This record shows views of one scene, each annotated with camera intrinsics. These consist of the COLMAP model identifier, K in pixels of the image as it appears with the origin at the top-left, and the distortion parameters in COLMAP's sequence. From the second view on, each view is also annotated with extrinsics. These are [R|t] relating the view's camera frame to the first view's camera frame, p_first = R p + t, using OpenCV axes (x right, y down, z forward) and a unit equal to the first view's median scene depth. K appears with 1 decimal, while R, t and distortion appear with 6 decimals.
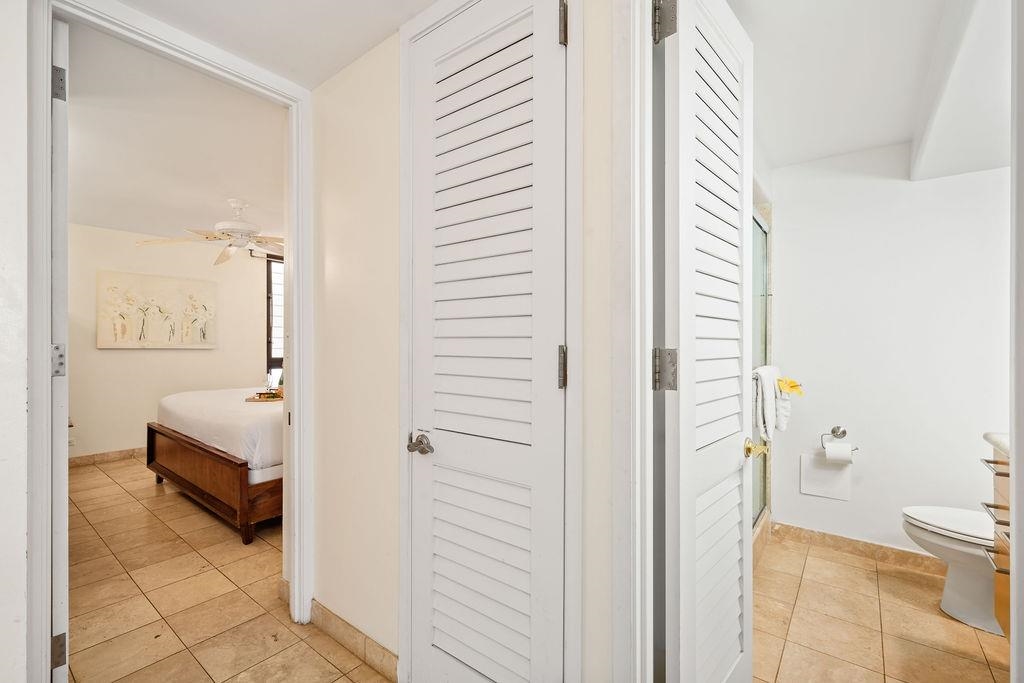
lens RADIAL K [[439.7, 0, 512.0], [0, 439.7, 341.5], [0, 0, 1]] dist [0.001810, 0.000074]
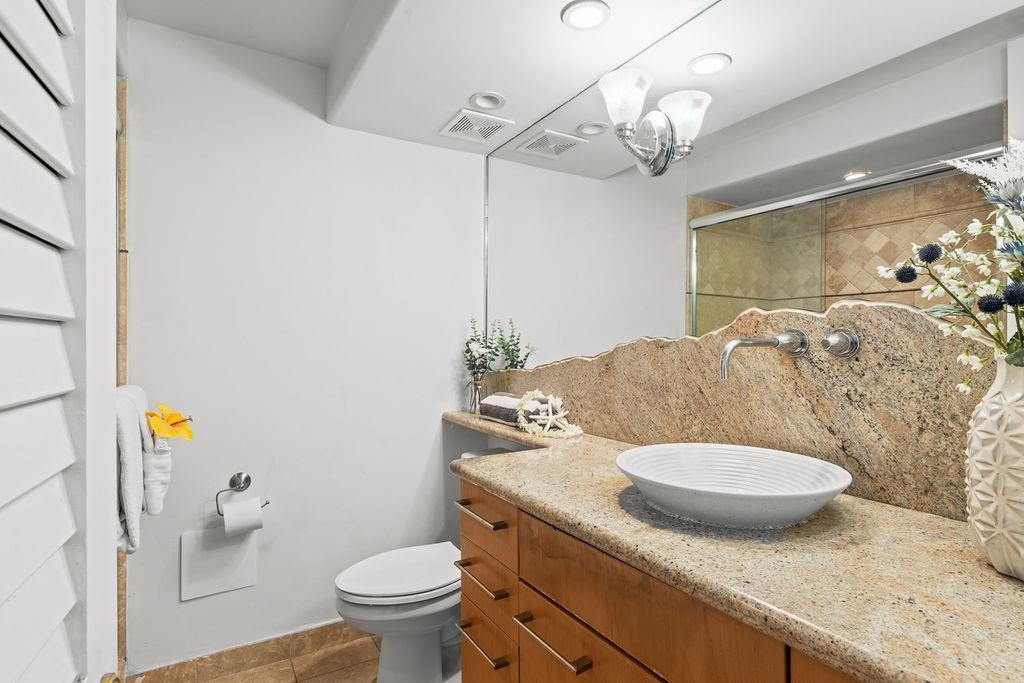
lens RADIAL K [[529.3, 0, 512.0], [0, 529.3, 341.5], [0, 0, 1]] dist [0.000067, 0.000046]
pose [[0.367957, -0.002624, 0.929839, 0.190263], [0.000777, 0.999997, 0.002515, 0.003158], [-0.929842, -0.000203, 0.367958, 0.377877]]
